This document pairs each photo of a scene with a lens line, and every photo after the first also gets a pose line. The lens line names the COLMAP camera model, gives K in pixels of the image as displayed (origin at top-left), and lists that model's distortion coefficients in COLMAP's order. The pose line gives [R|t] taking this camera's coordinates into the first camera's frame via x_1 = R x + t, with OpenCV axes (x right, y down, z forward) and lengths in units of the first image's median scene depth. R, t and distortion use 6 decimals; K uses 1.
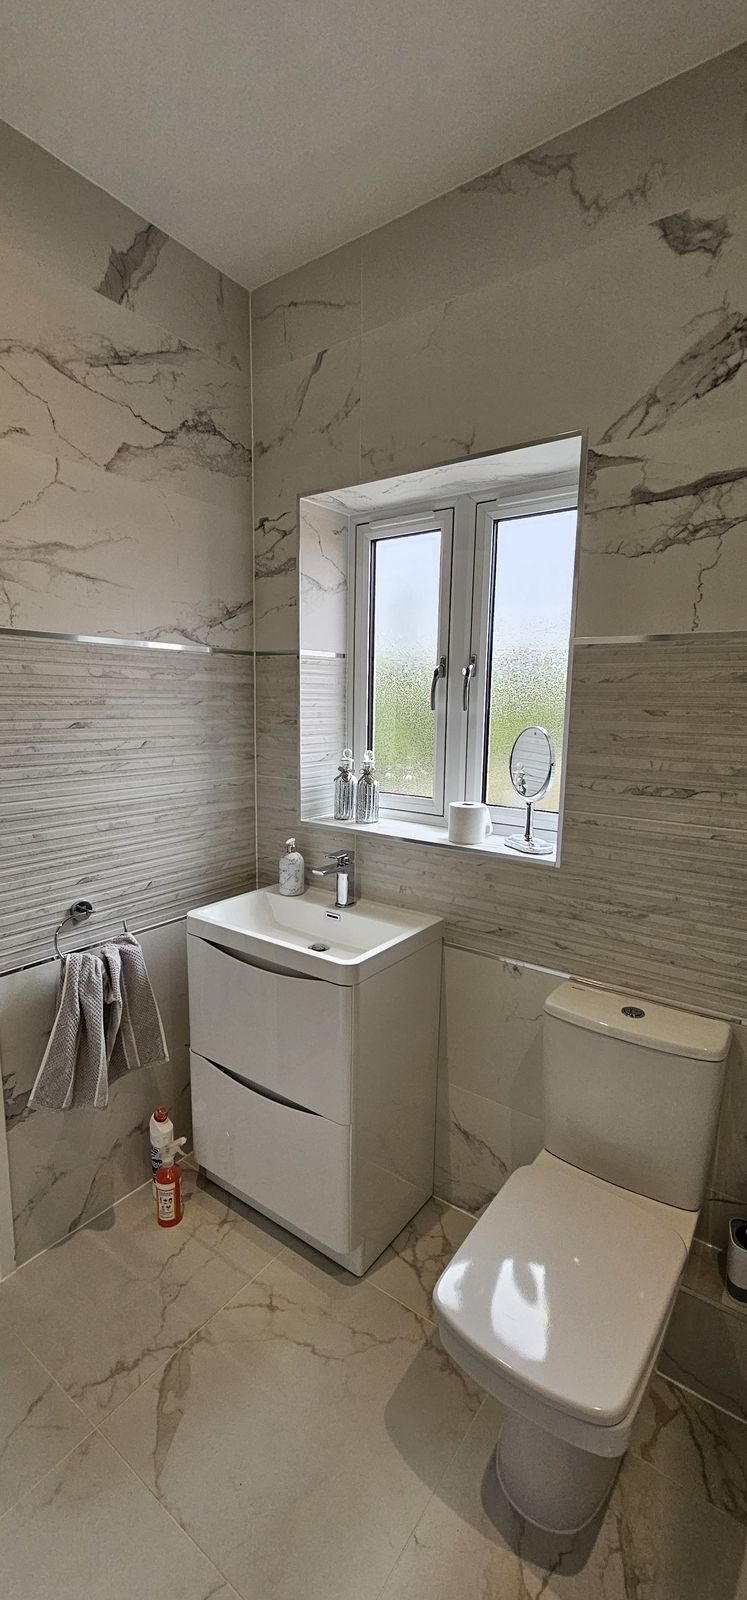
lens RADIAL K [[647.6, 0, 365.6], [0, 647.6, 806.6], [0, 0, 1]] dist [-0.001751, -0.000317]
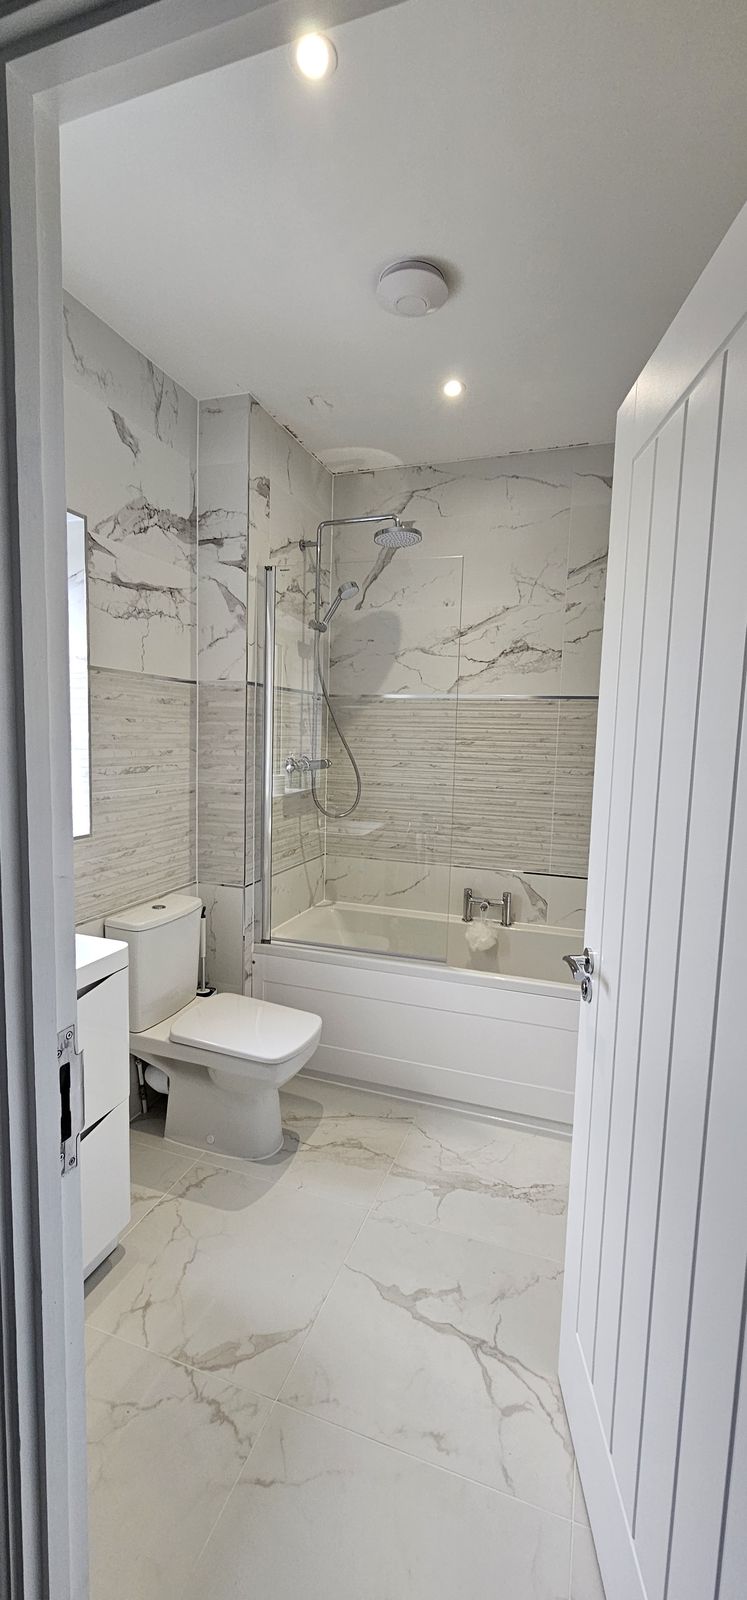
lens RADIAL K [[647.6, 0, 369.7], [0, 647.6, 795.2], [0, 0, 1]] dist [-0.001751, -0.000317]
pose [[-0.285990, -0.117734, 0.950973, -1.259501], [0.119538, 0.980288, 0.157312, -0.147187], [-0.950747, 0.158667, -0.266278, 0.912583]]
